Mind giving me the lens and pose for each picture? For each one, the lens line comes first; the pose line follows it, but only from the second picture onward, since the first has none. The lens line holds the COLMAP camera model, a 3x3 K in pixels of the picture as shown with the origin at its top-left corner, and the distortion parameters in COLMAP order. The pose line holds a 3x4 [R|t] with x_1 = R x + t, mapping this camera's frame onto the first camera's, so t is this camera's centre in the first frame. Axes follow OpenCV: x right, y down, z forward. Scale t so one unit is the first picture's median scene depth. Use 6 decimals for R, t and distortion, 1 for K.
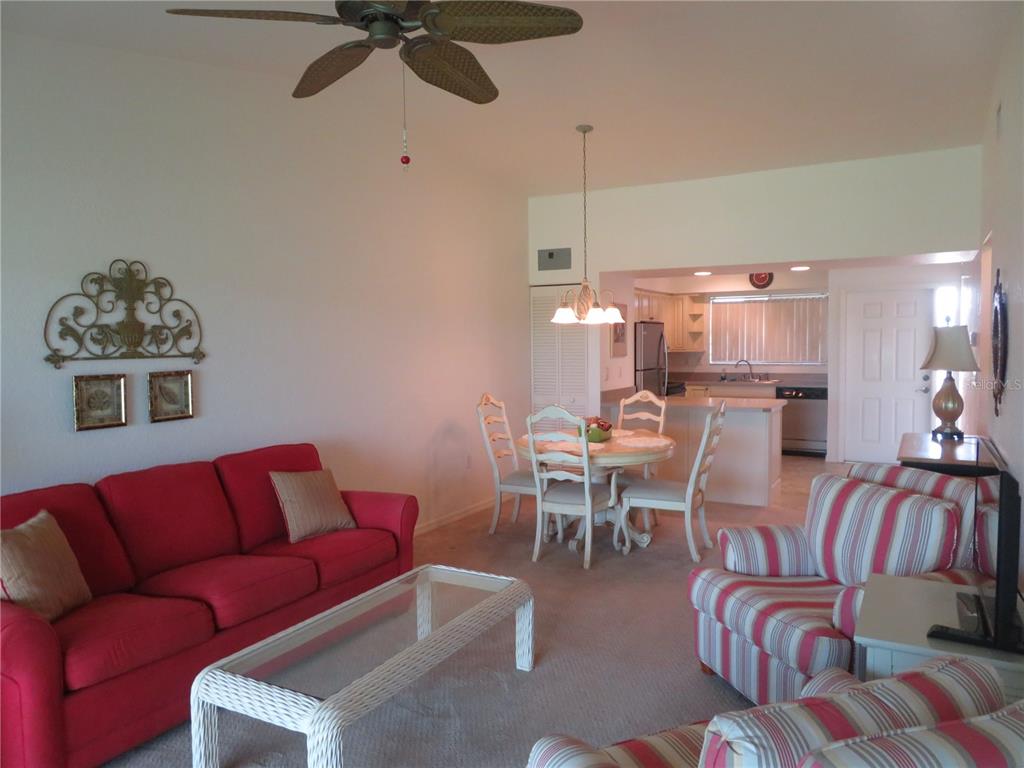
lens RADIAL K [[733.8, 0, 508.9], [0, 733.8, 383.6], [0, 0, 1]] dist [-0.002226, -0.000849]
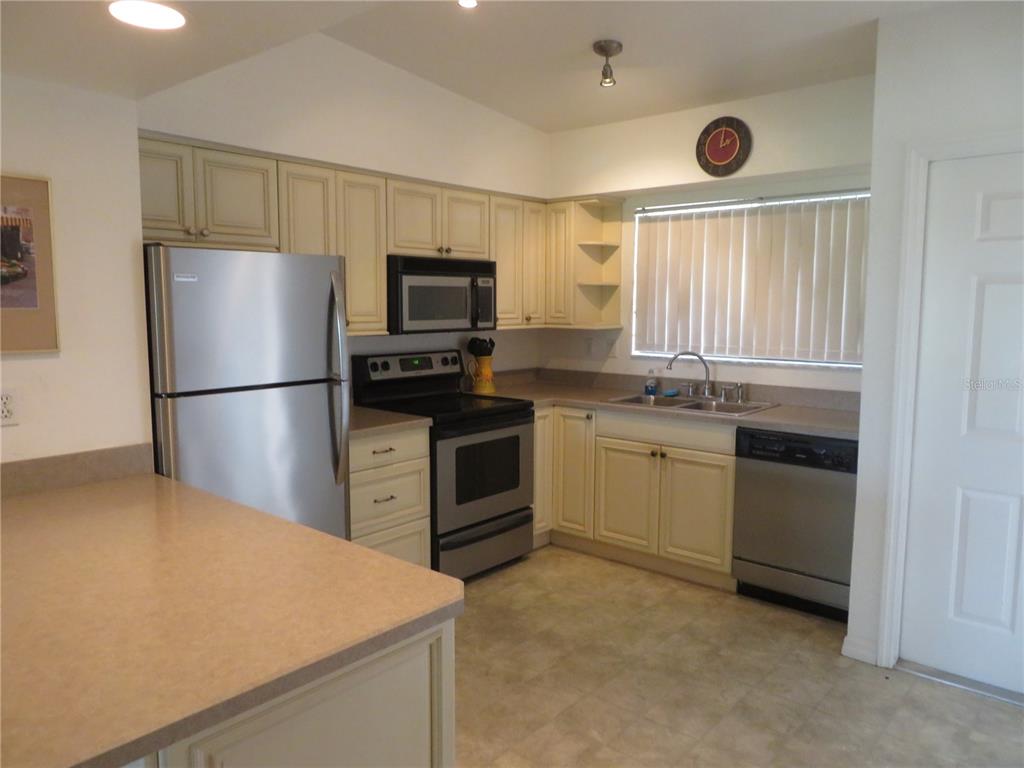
lens RADIAL K [[742.0, 0, 510.1], [0, 742.0, 381.6], [0, 0, 1]] dist [-0.000977, 0.004848]
pose [[0.979554, 0.033266, -0.198412, 0.811030], [-0.023154, 0.998322, 0.053071, -0.093446], [0.199845, -0.047392, 0.978681, 1.480088]]
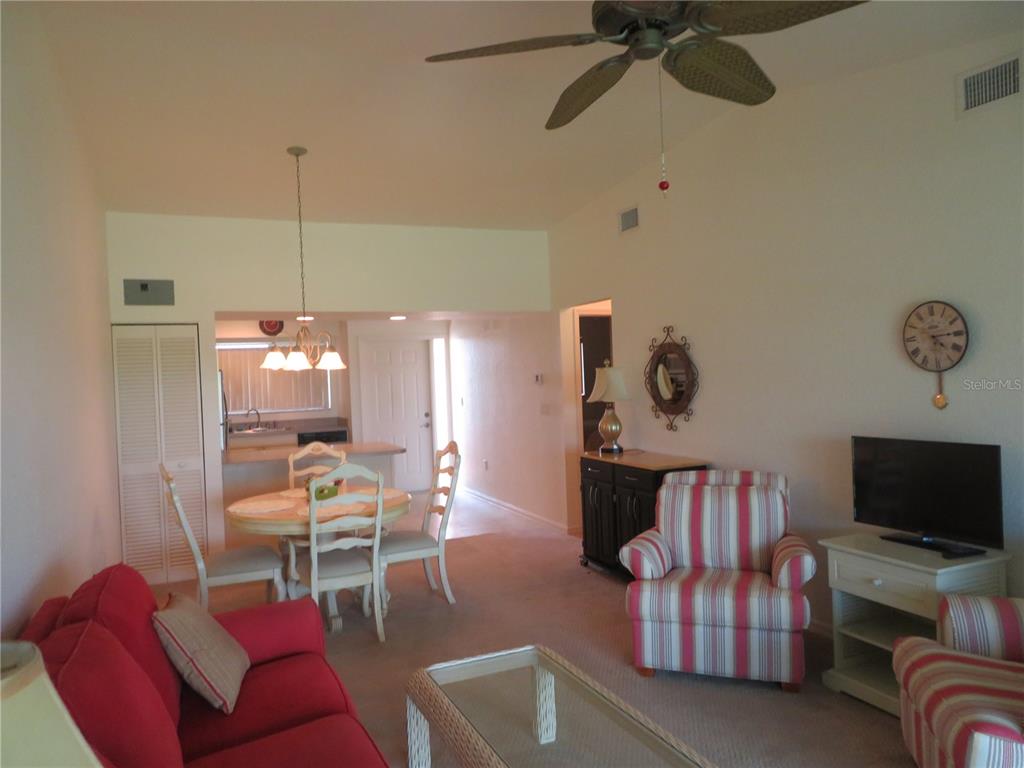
lens RADIAL K [[733.8, 0, 508.9], [0, 733.8, 383.6], [0, 0, 1]] dist [-0.002226, -0.000849]
pose [[0.607382, -0.024743, 0.794025, -0.638927], [0.078781, 0.996464, -0.029212, -0.029465], [-0.790494, 0.080297, 0.607183, 0.394649]]
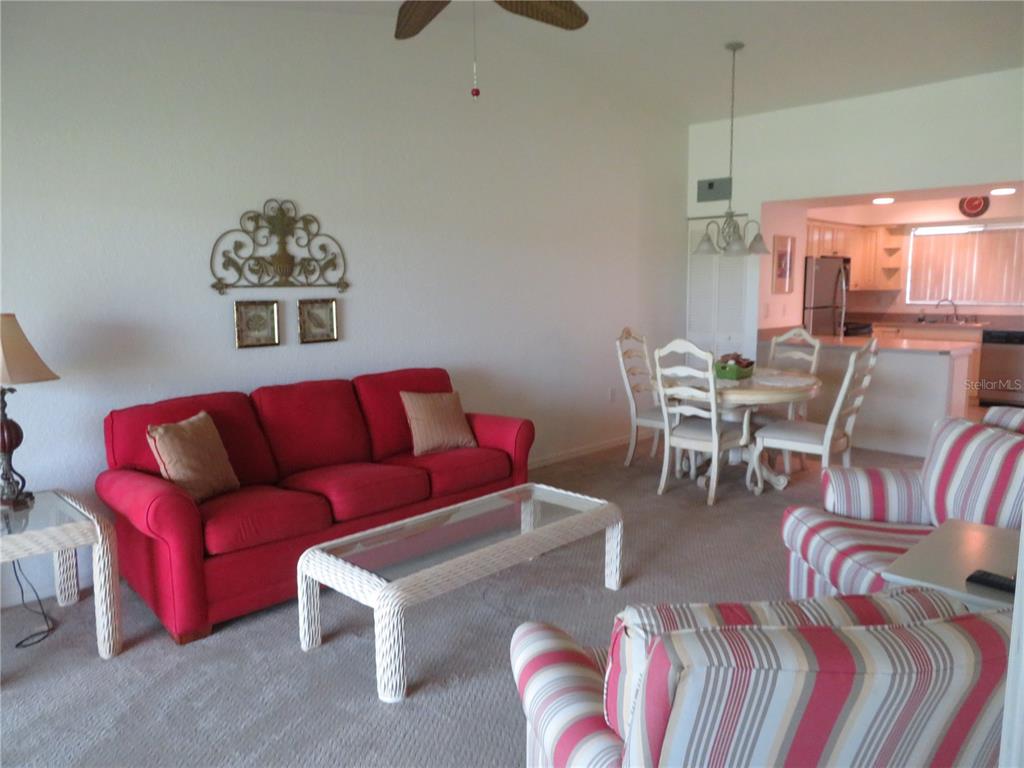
lens RADIAL K [[734.4, 0, 512.0], [0, 734.4, 384.0], [0, 0, 1]] dist [0.001228, 0.001176]
pose [[0.964299, 0.039048, -0.261922, 0.128772], [-0.017769, 0.996381, 0.083123, 0.014291], [0.264220, -0.075501, 0.961503, -0.018134]]
